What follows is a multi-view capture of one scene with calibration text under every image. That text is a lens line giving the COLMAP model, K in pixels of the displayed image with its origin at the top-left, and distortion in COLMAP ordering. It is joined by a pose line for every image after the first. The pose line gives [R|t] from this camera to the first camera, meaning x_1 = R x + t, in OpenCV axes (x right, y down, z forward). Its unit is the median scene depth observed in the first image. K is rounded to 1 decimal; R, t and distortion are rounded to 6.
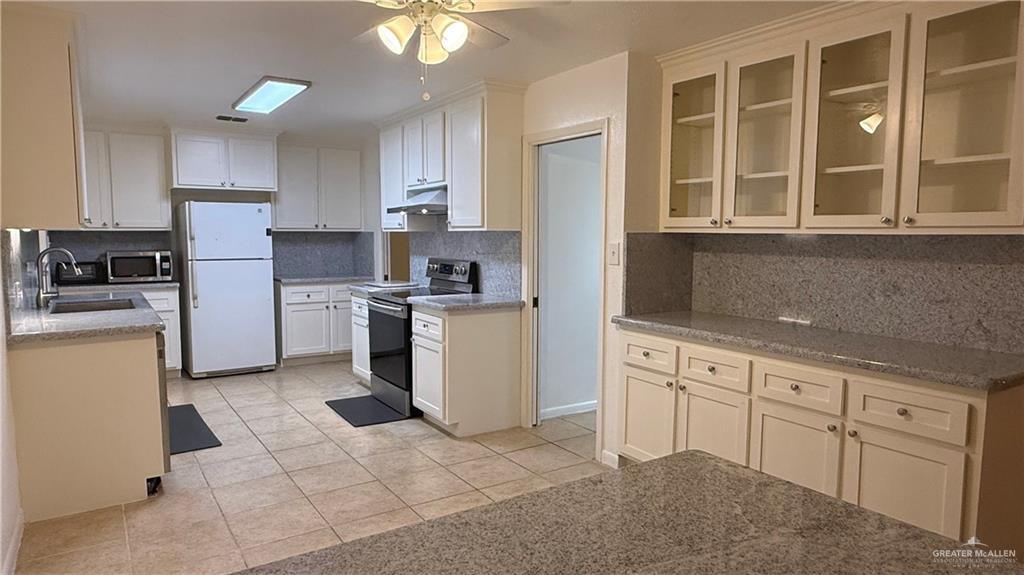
lens RADIAL K [[630.2, 0, 506.6], [0, 630.2, 288.9], [0, 0, 1]] dist [0.001477, 0.002410]
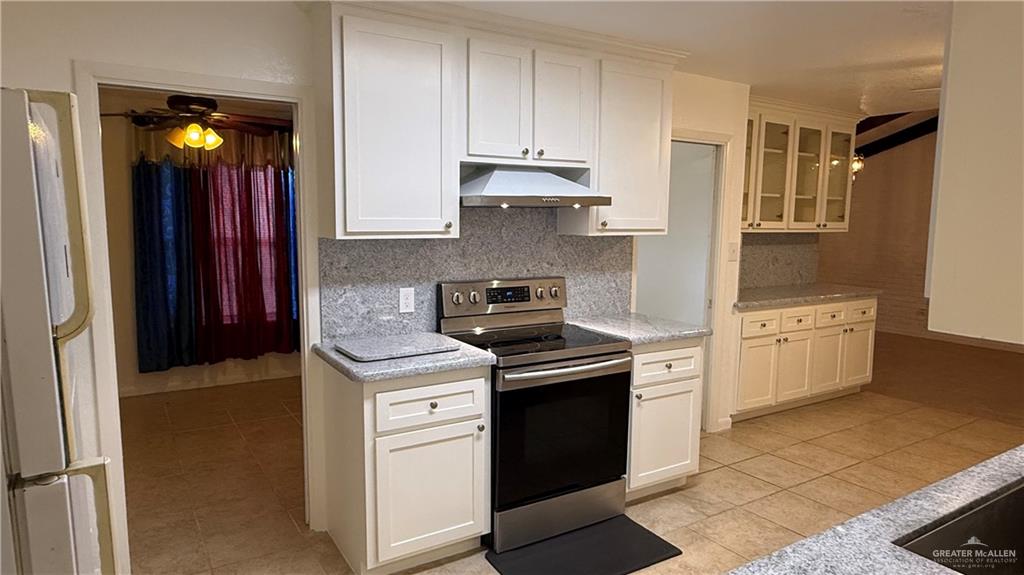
lens RADIAL K [[630.2, 0, 513.7], [0, 630.2, 292.5], [0, 0, 1]] dist [0.001477, 0.002410]
pose [[0.015707, -0.126068, 0.991897, -1.044027], [0.077796, 0.989166, 0.124489, -0.163092], [-0.996846, 0.075211, 0.025345, 1.414021]]
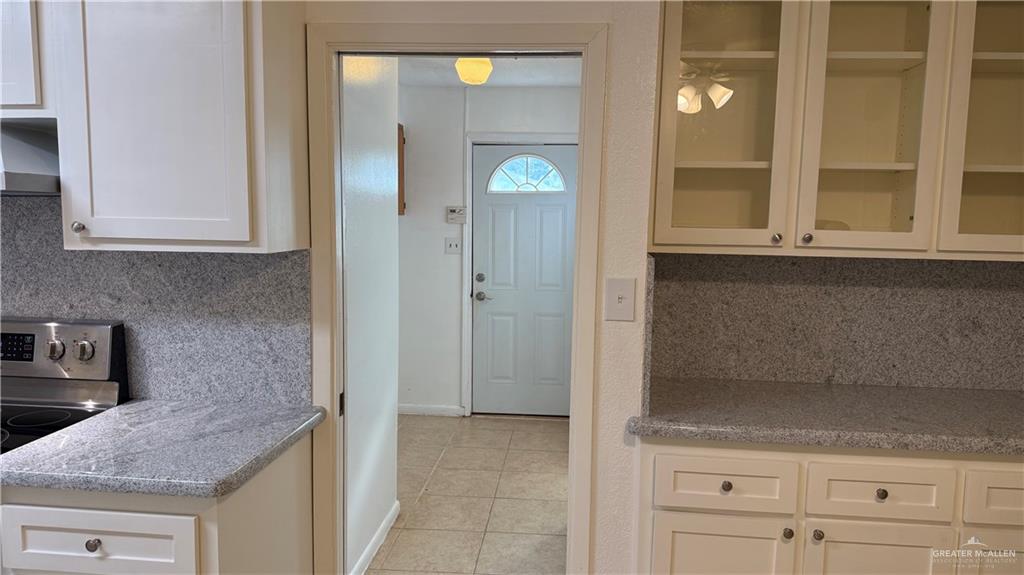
lens RADIAL K [[729.4, 0, 517.8], [0, 729.4, 287.5], [0, 0, 1]] dist [0.018451, -0.017251]
pose [[0.616310, -0.077312, 0.783700, -0.345615], [0.057597, 0.996929, 0.053053, -0.102893], [-0.785395, 0.012442, 0.618870, 0.716105]]
